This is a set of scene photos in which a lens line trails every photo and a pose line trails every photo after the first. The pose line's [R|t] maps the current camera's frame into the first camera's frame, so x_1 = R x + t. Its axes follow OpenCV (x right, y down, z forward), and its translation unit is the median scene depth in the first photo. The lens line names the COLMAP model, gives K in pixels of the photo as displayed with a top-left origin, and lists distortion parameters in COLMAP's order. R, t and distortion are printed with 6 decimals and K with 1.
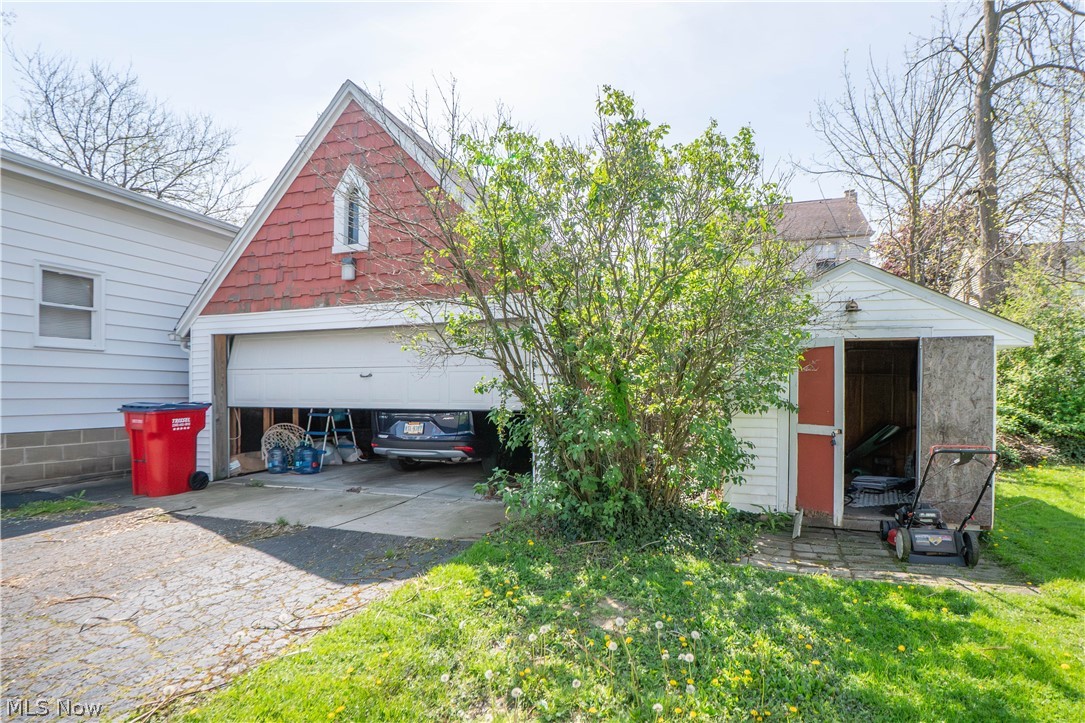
lens RADIAL K [[588.7, 0, 542.4], [0, 588.7, 404.2], [0, 0, 1]] dist [-0.034991, 0.000092]
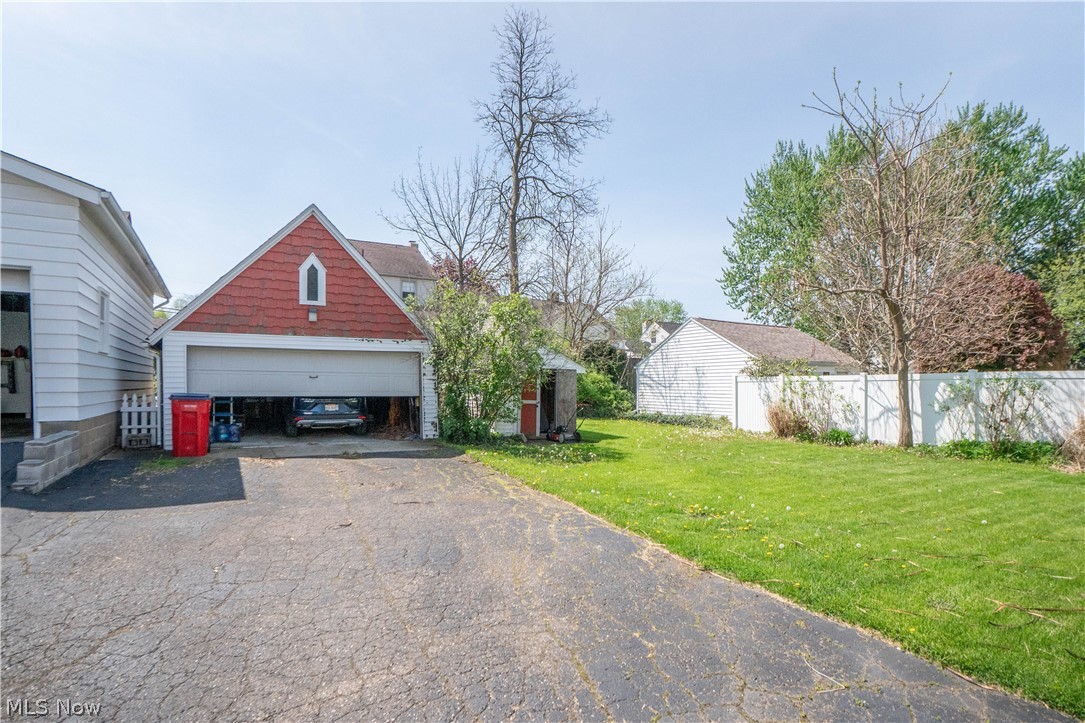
lens RADIAL K [[588.7, 0, 542.4], [0, 588.7, 404.2], [0, 0, 1]] dist [-0.034991, 0.000092]
pose [[0.659953, -0.020219, 0.751035, -1.164759], [0.004783, 0.999731, 0.022712, -0.005243], [-0.751292, -0.011397, 0.659871, -0.632531]]
